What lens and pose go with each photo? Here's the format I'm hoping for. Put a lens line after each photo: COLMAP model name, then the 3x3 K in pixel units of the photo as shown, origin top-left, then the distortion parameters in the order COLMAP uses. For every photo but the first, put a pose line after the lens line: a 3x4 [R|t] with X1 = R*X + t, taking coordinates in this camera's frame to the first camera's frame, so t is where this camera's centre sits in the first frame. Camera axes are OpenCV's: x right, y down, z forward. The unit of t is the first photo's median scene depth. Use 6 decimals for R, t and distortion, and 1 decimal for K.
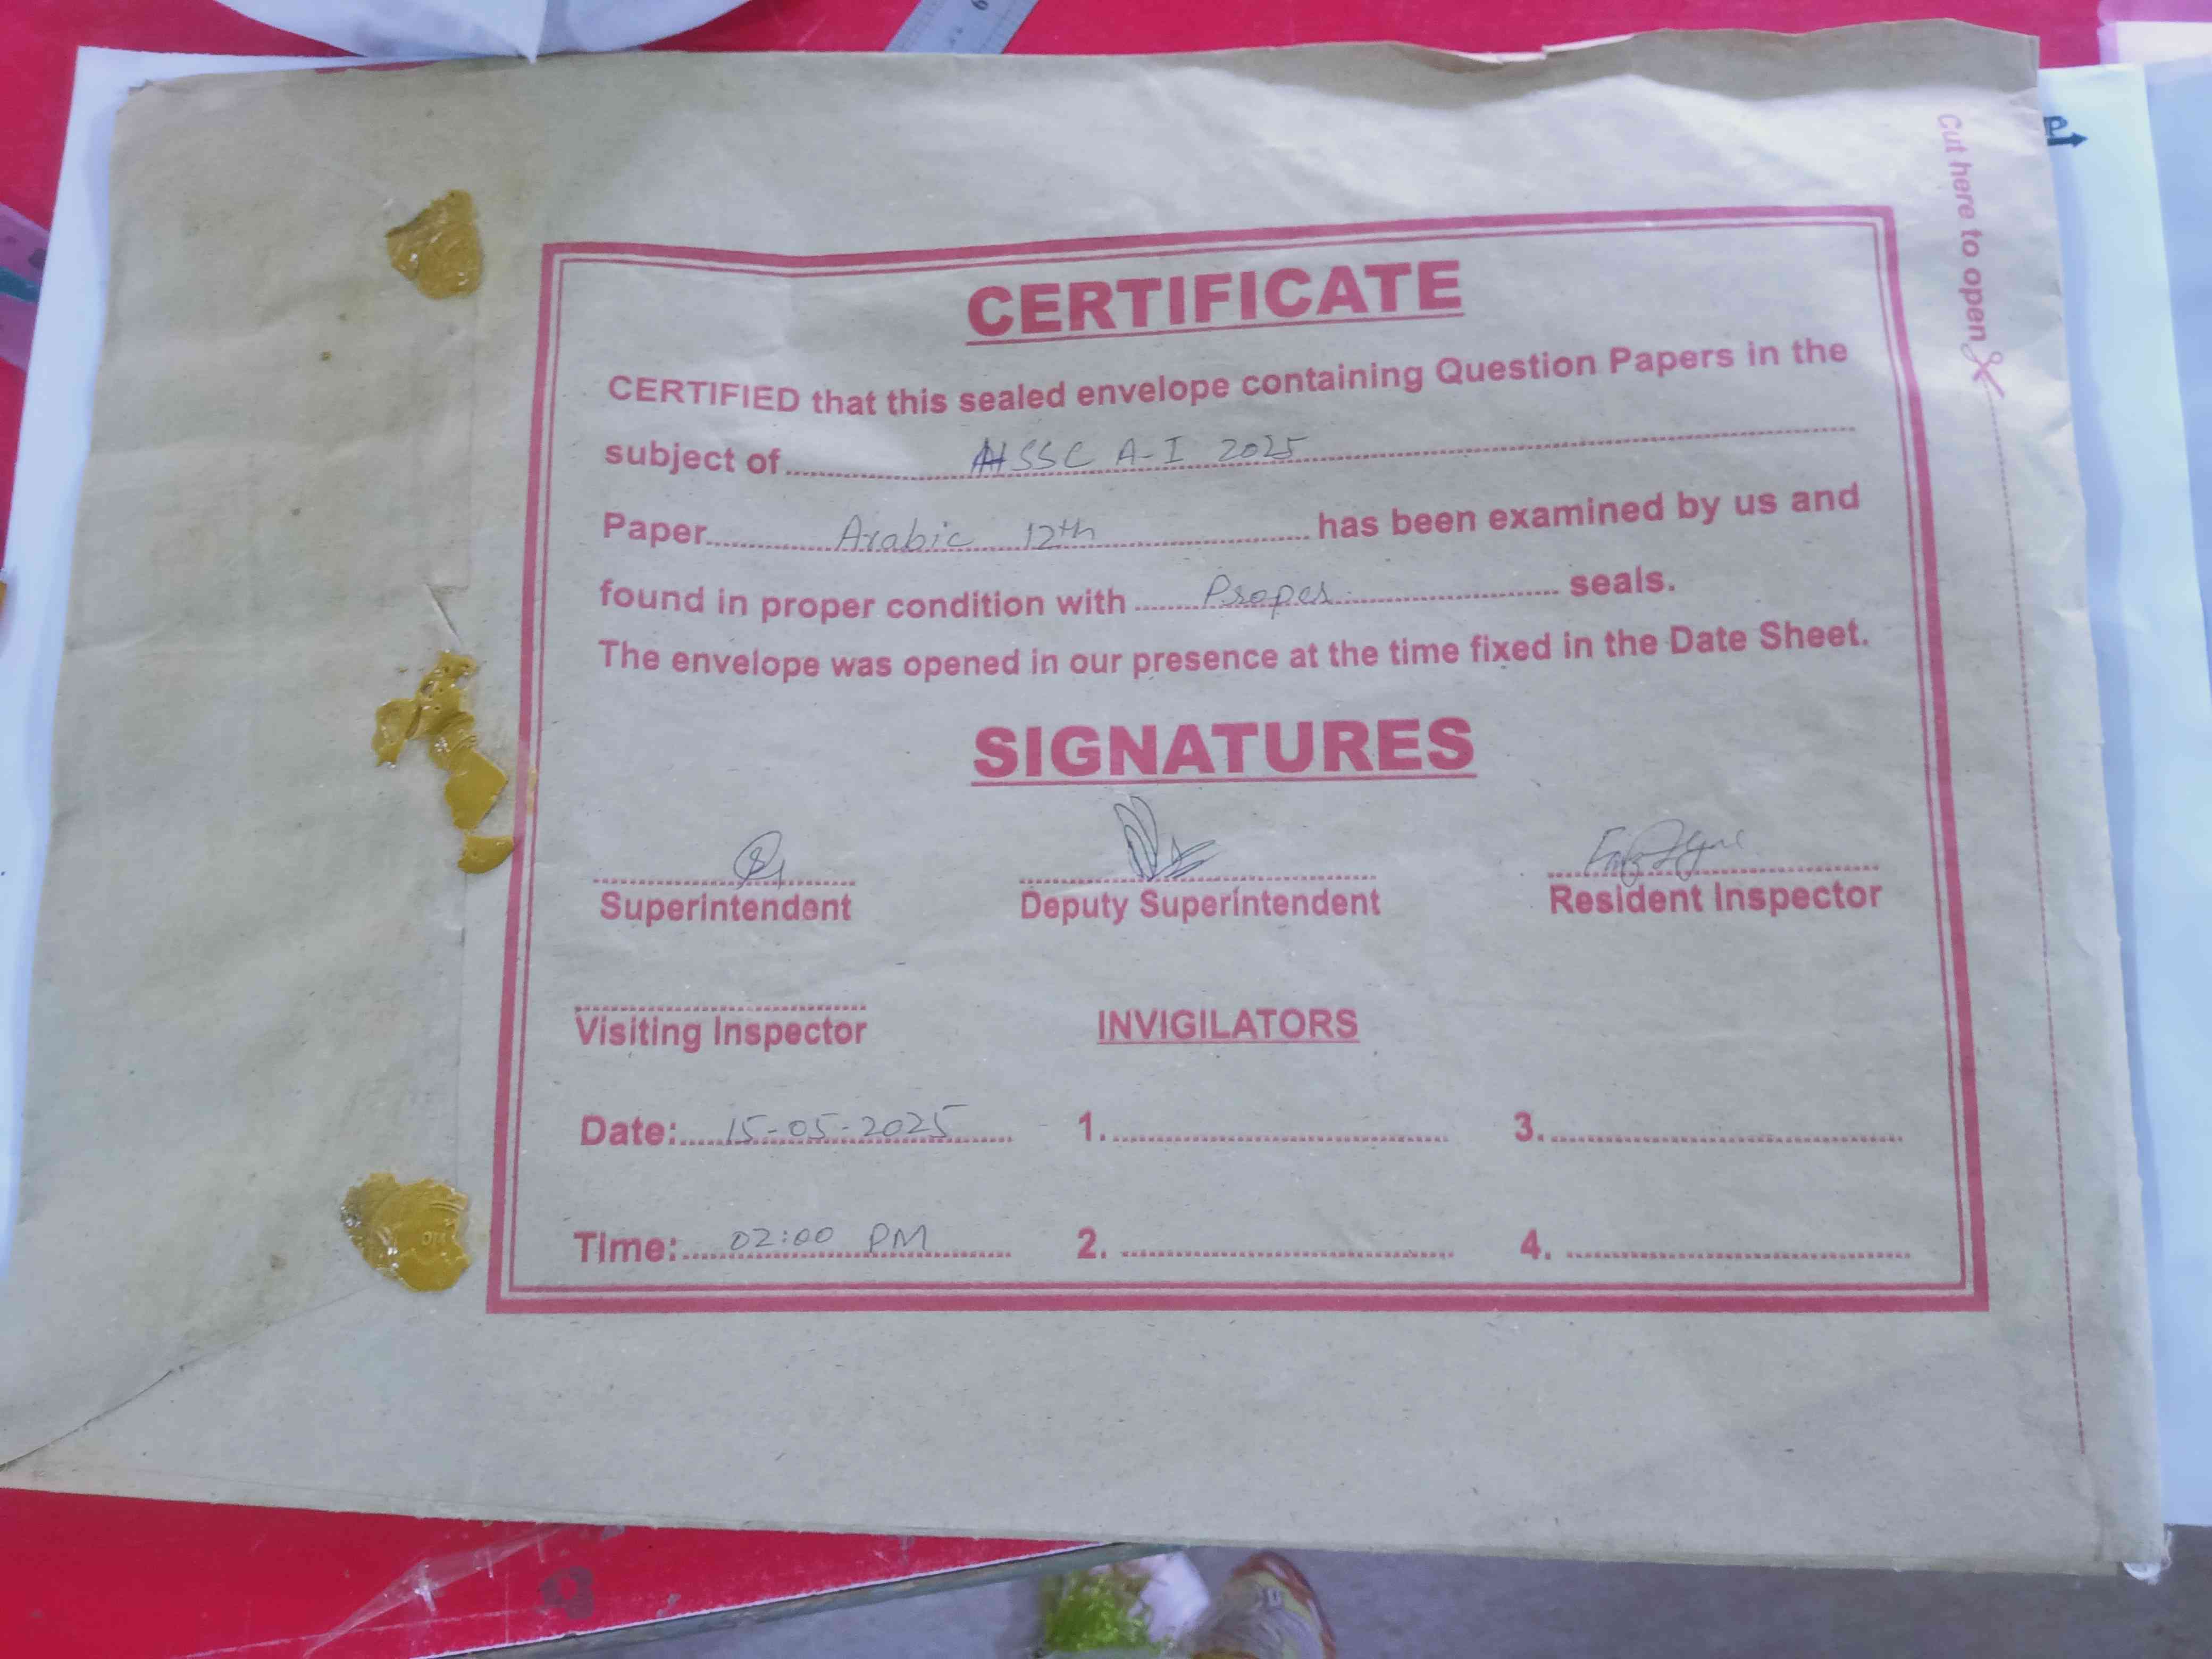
lens RADIAL K [[1721.0, 0, 1093.8], [0, 1721.0, 822.2], [0, 0, 1]] dist [0.006537, 0.002338]
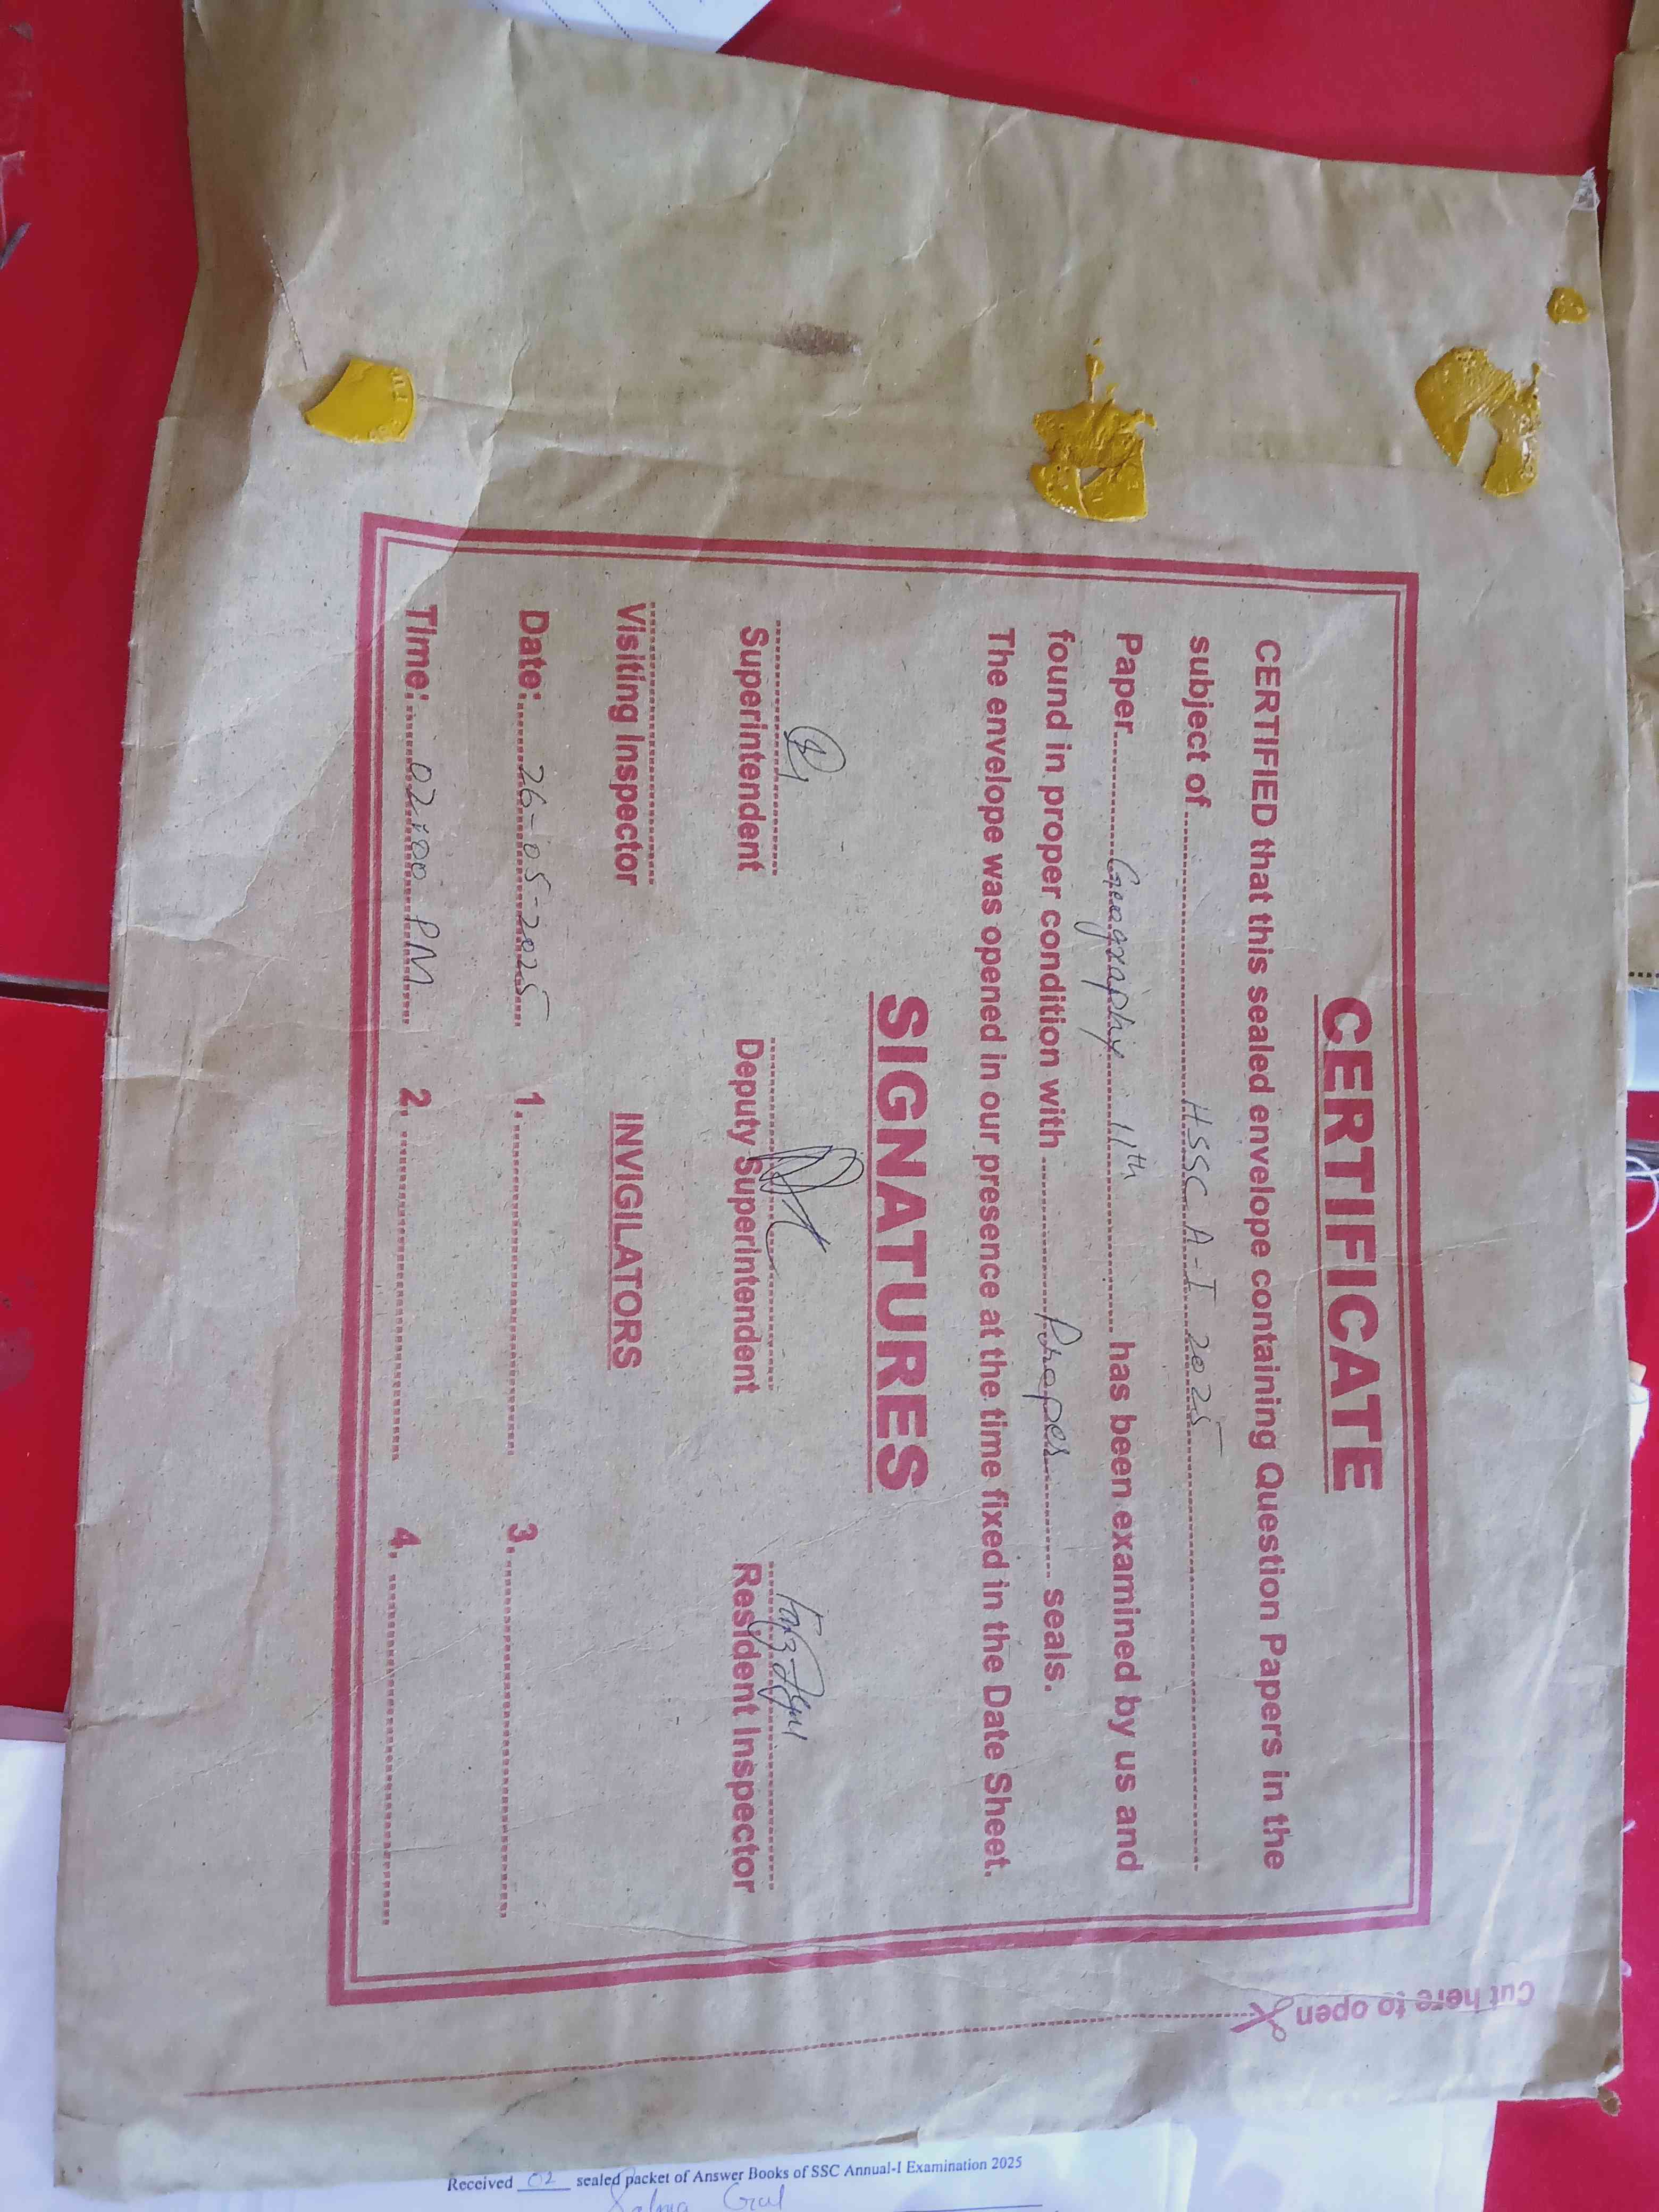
lens RADIAL K [[1879.6, 0, 831.5], [0, 1879.6, 1123.4], [0, 0, 1]] dist [0.058479, -0.001630]
pose [[-0.021866, 0.999665, 0.013876, -0.008982], [-0.999487, -0.022182, 0.023111, -0.026378], [0.023411, -0.013364, 0.999637, -0.106495]]
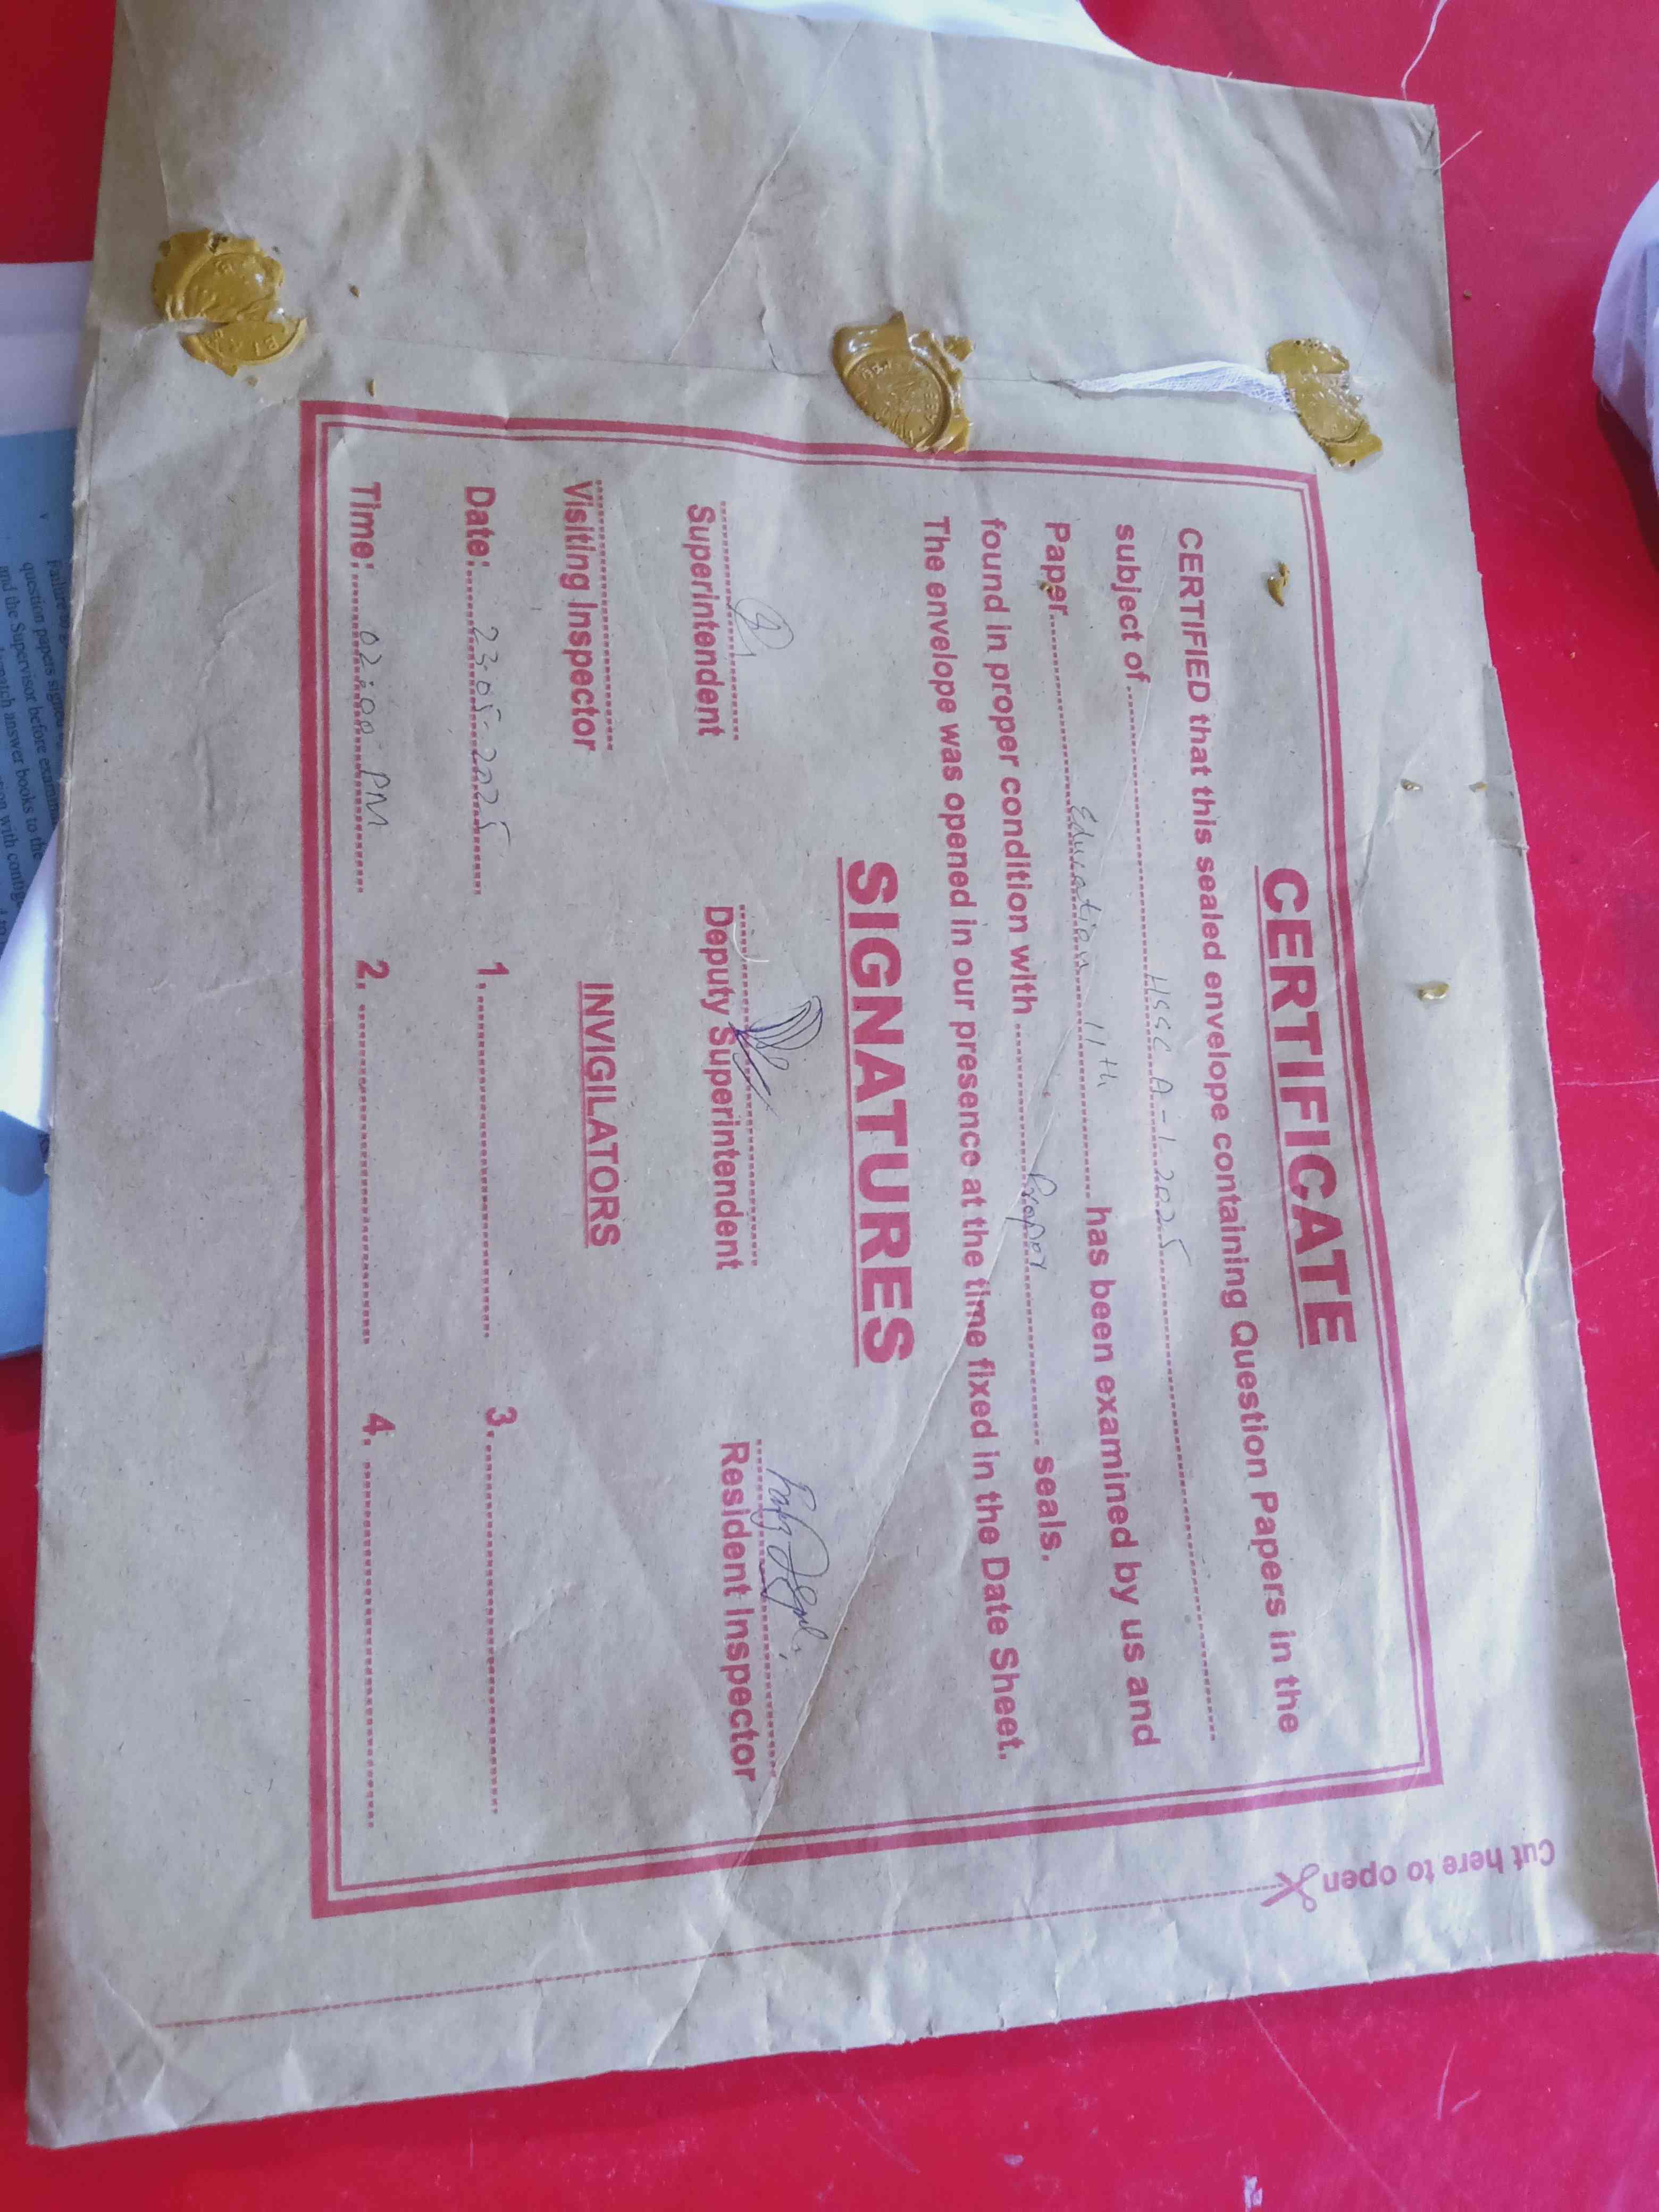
lens RADIAL K [[1622.5, 0, 832.2], [0, 1622.5, 1125.9], [0, 0, 1]] dist [-0.007892, -0.002803]
pose [[-0.008120, 0.996488, 0.083340, 0.006256], [-0.999383, -0.005240, -0.034716, 0.017460], [-0.034157, -0.083570, 0.995916, 0.072889]]
